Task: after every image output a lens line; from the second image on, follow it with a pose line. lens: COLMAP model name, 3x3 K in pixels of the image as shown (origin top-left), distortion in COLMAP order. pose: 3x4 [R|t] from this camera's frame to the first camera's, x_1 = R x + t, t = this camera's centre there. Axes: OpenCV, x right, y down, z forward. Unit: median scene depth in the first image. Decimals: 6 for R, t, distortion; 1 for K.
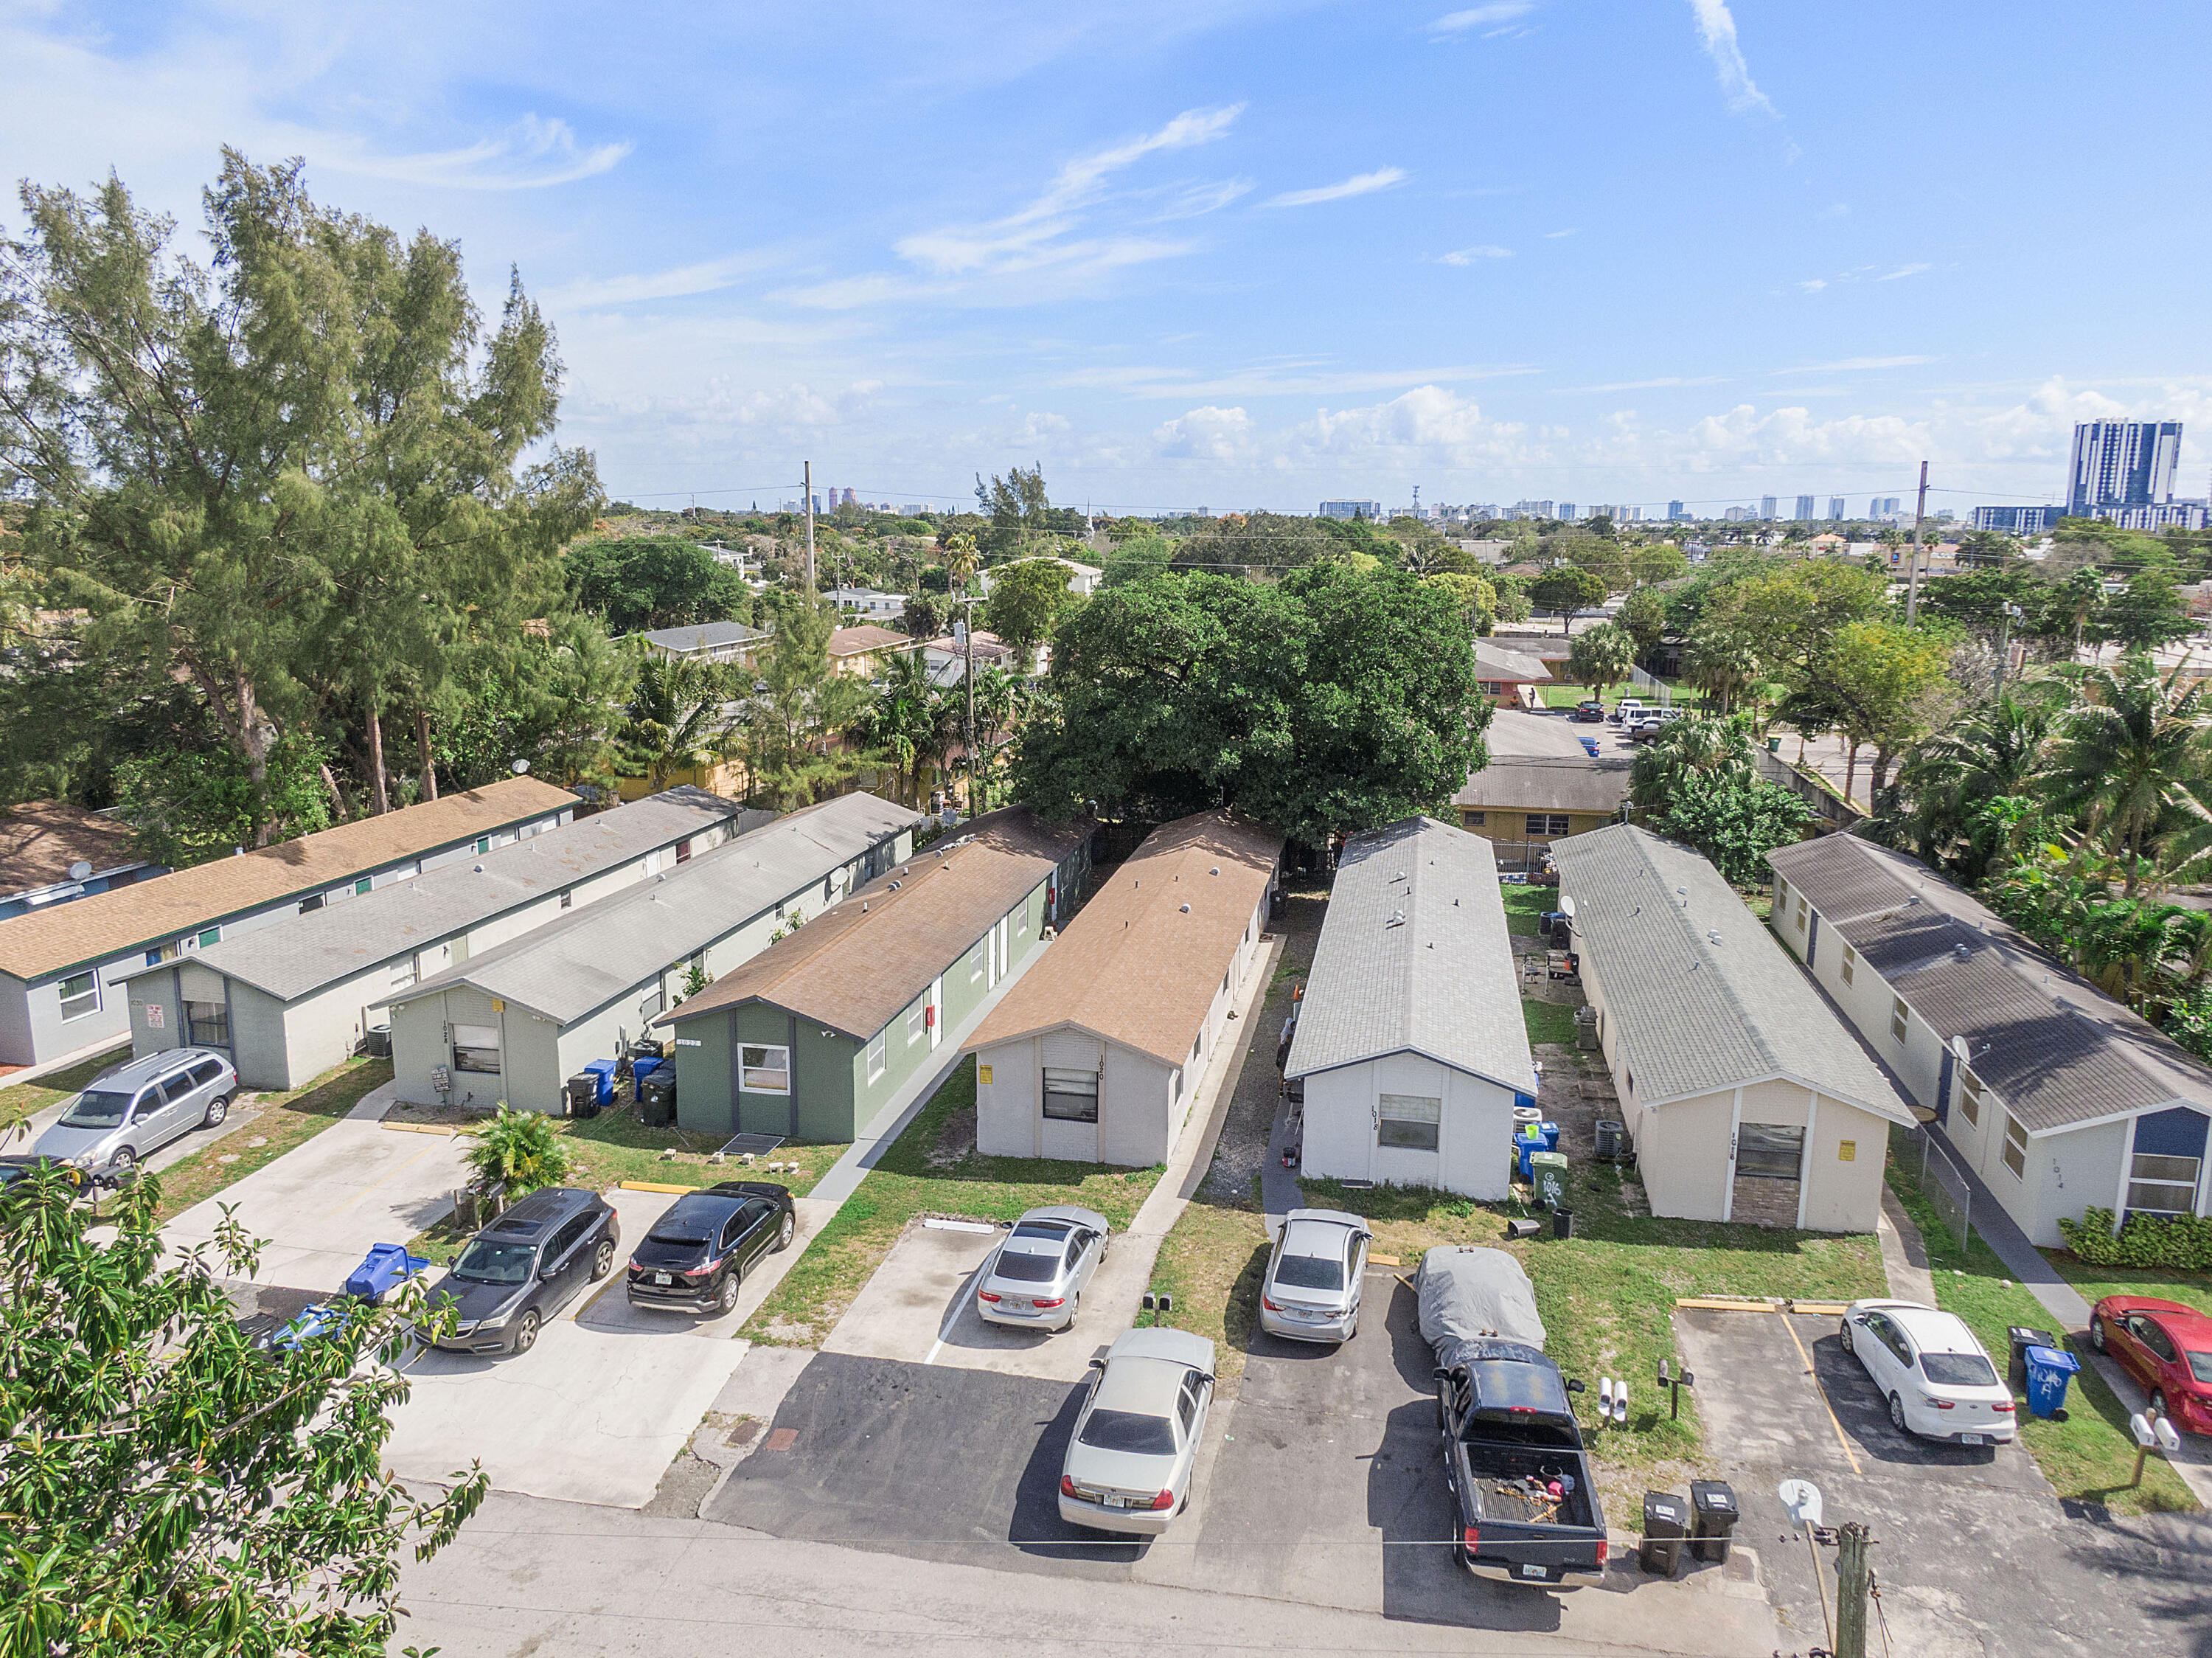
lens RADIAL K [[1595.5, 0, 1106.0], [0, 1595.5, 829.0], [0, 0, 1]] dist [0.029647, -0.055192]
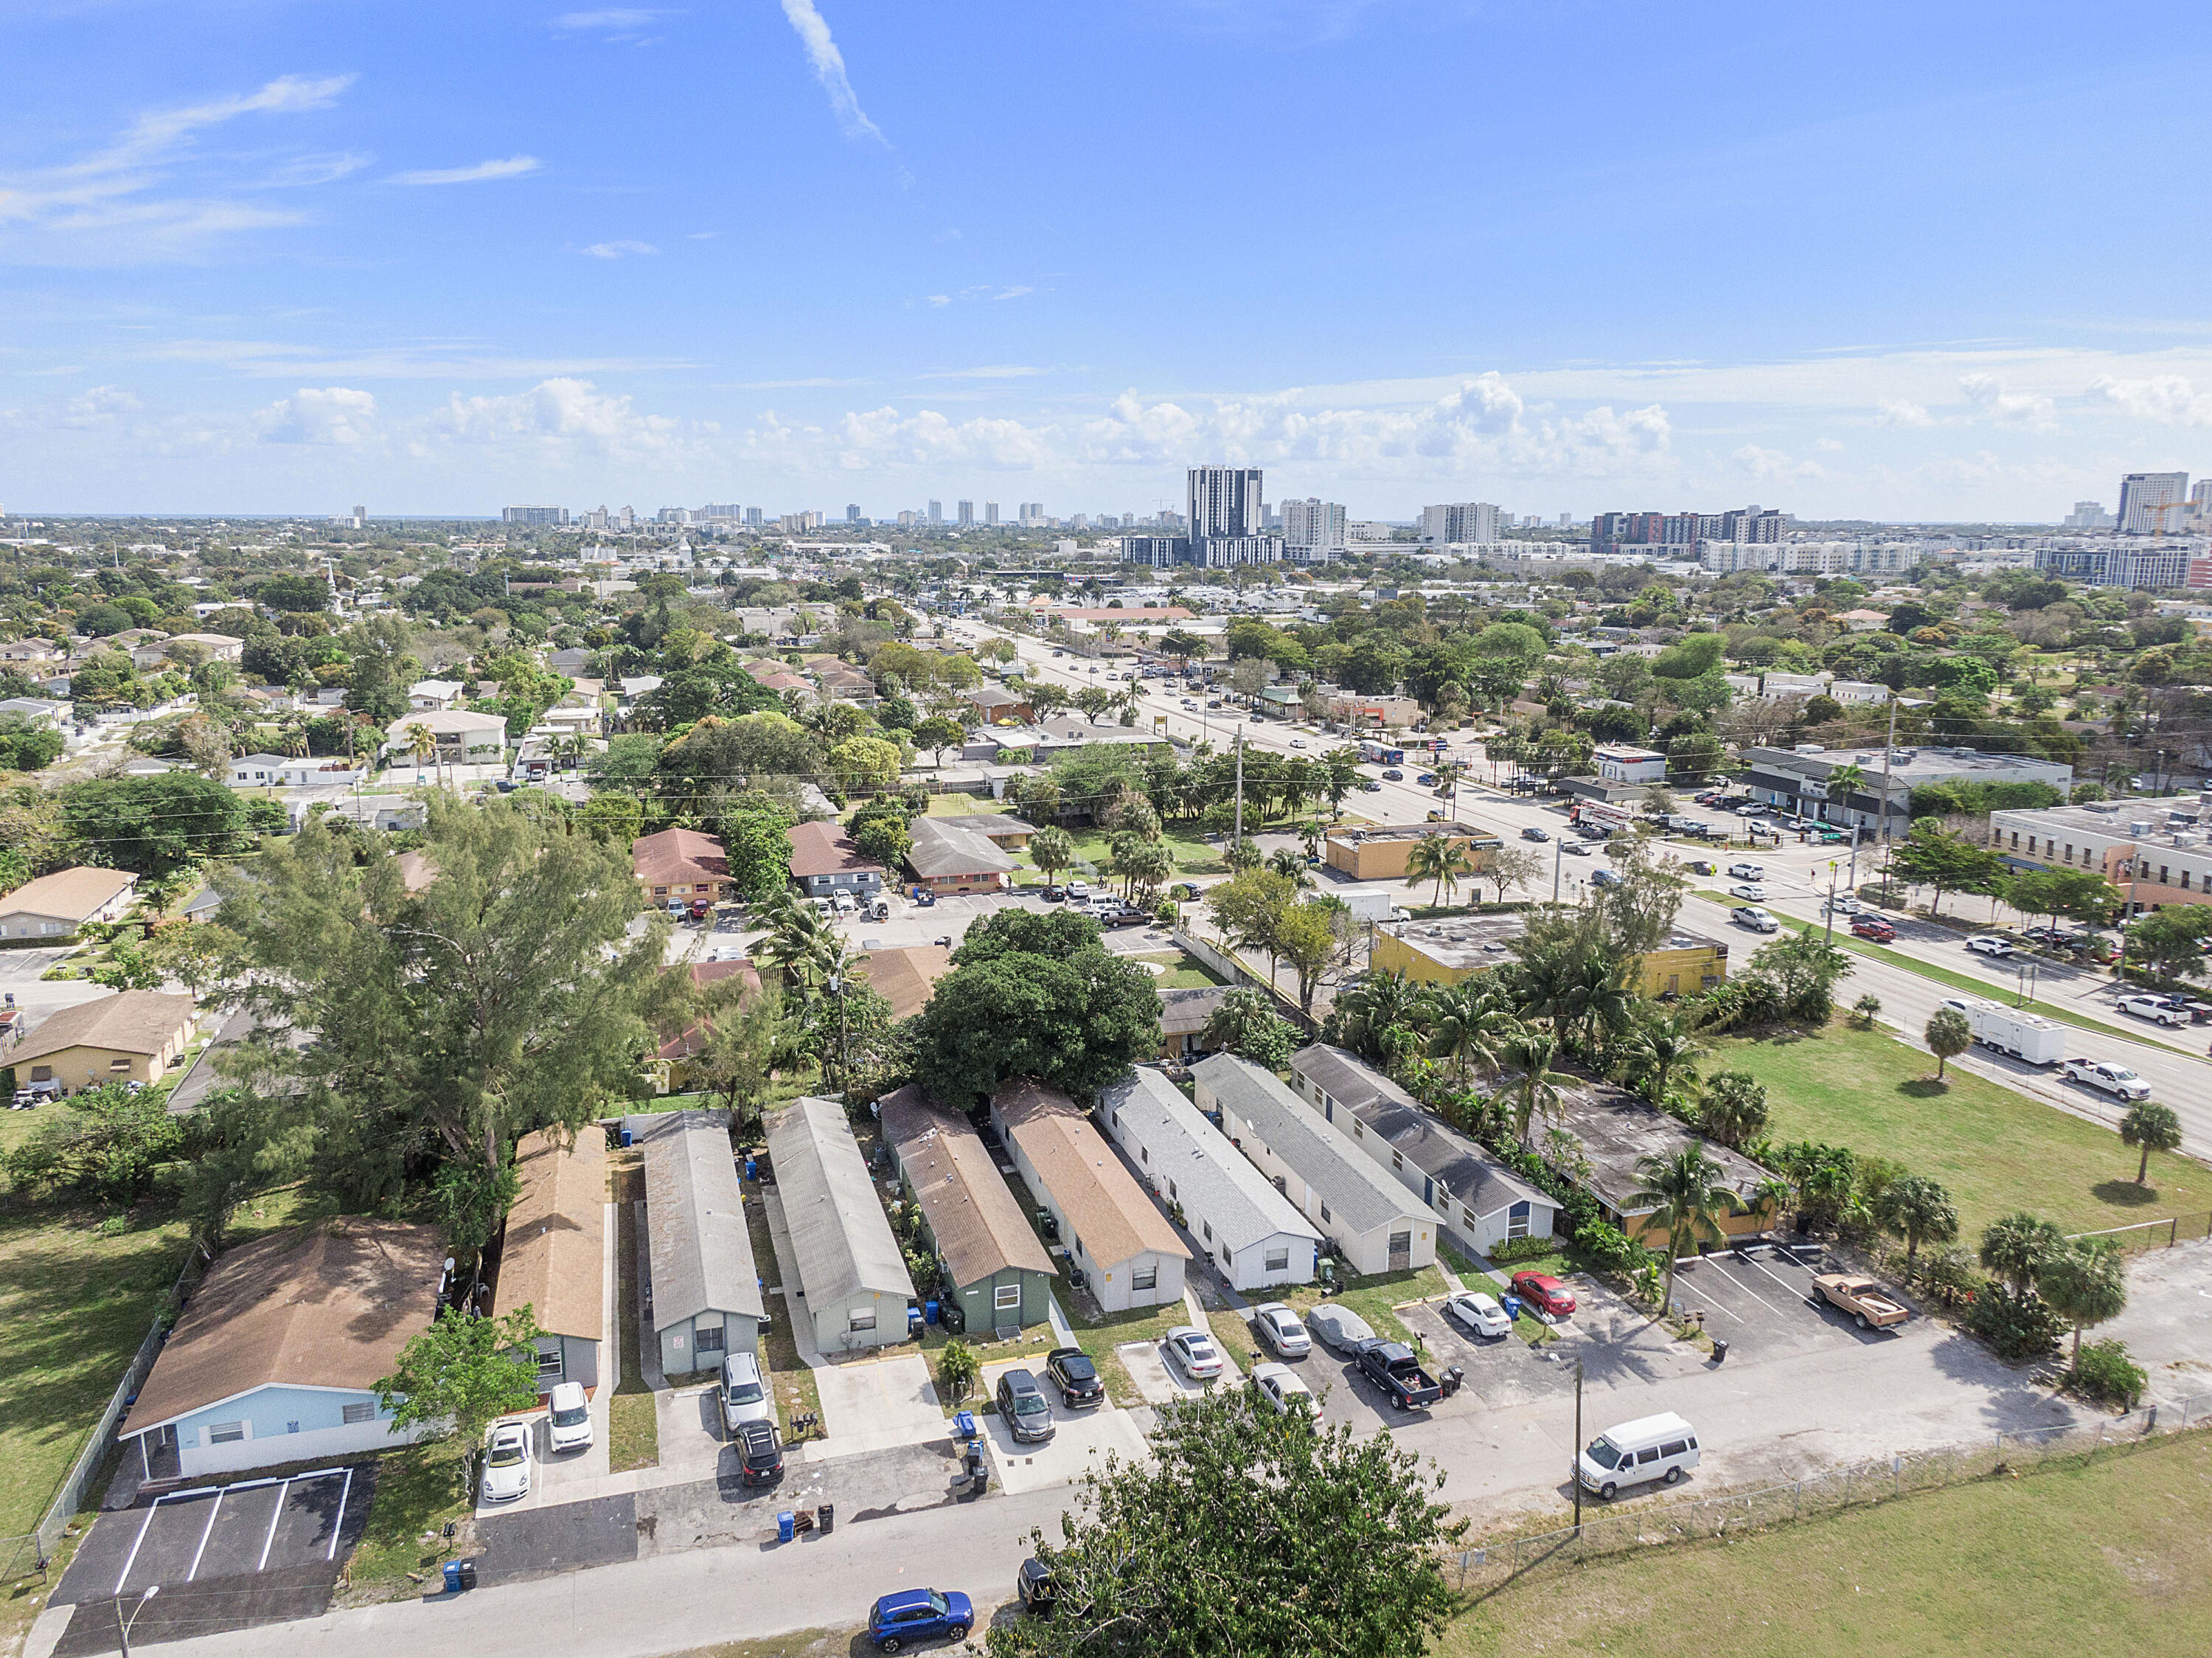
lens RADIAL K [[1587.6, 0, 1106.0], [0, 1587.6, 829.0], [0, 0, 1]] dist [0.074171, -0.181438]
pose [[0.879330, -0.097269, 0.466174, -1.151301], [0.094763, 0.995081, 0.028879, -0.588009], [-0.466690, 0.018782, 0.884222, -1.101651]]
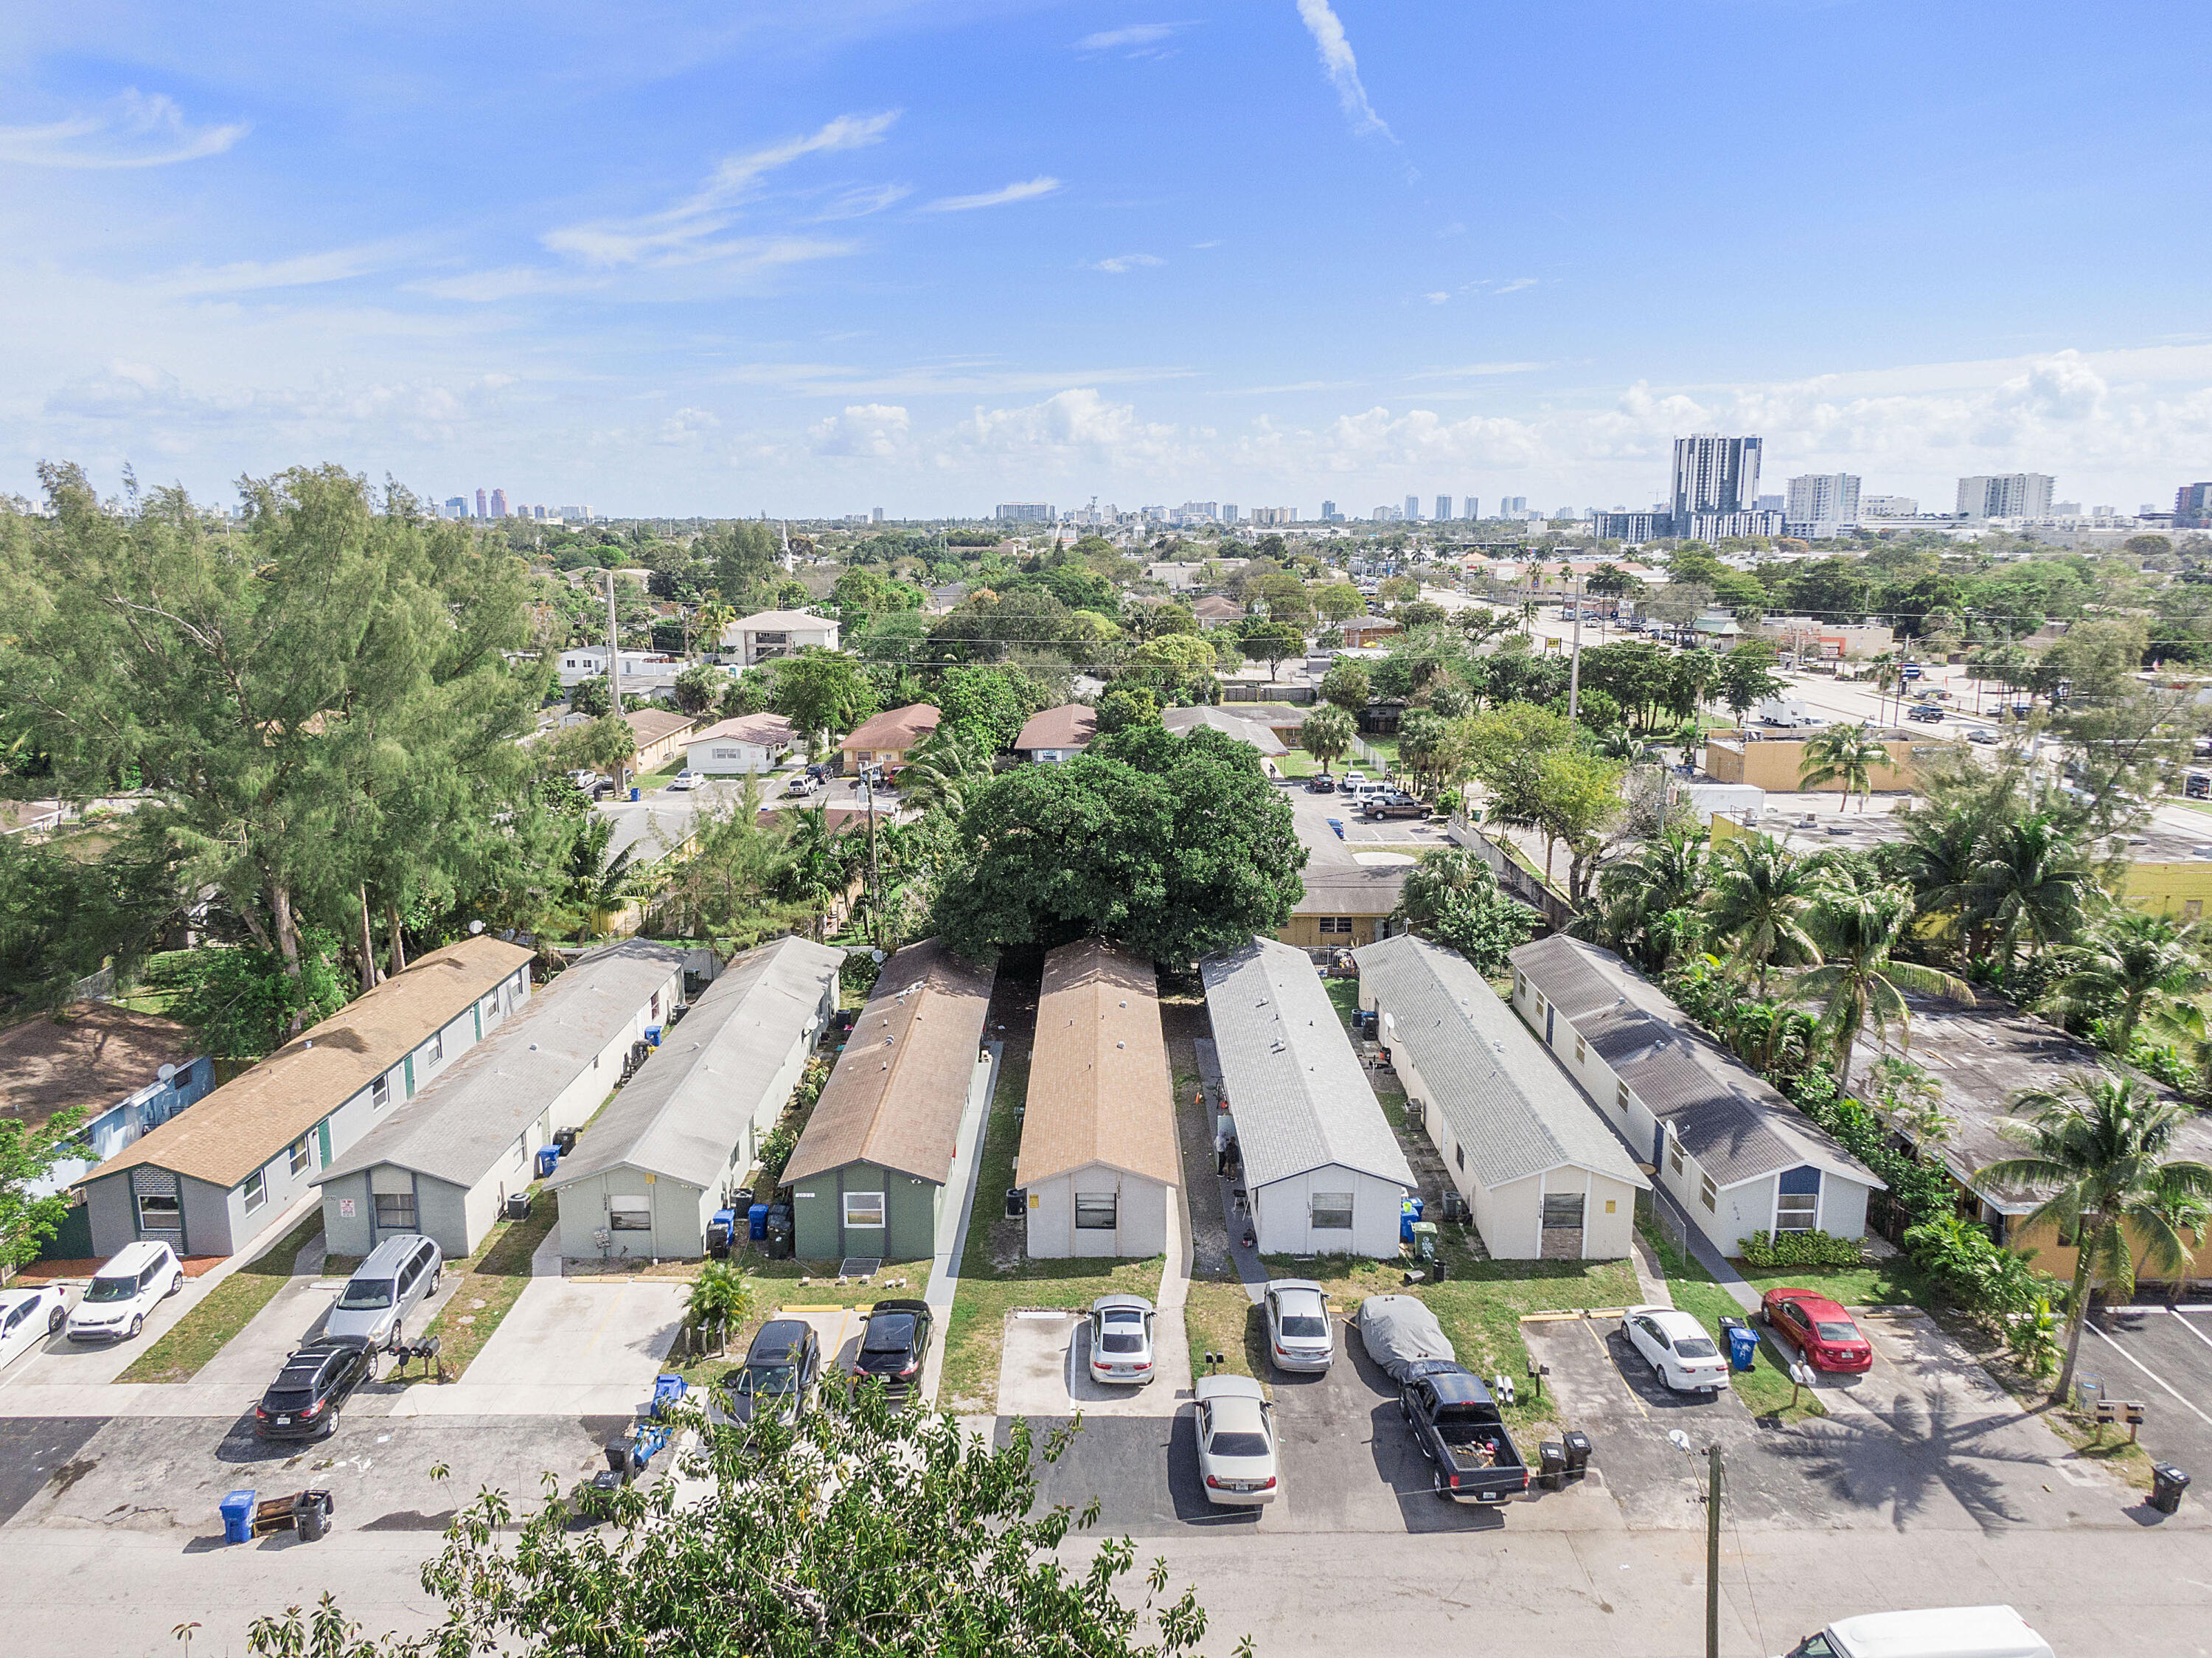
lens RADIAL K [[1595.5, 0, 1106.0], [0, 1595.5, 829.0], [0, 0, 1]] dist [0.029647, -0.055192]
pose [[0.979831, -0.046568, 0.194326, -0.286042], [0.046333, 0.998909, 0.005757, -0.186906], [-0.194382, 0.003363, 0.980920, -0.406052]]
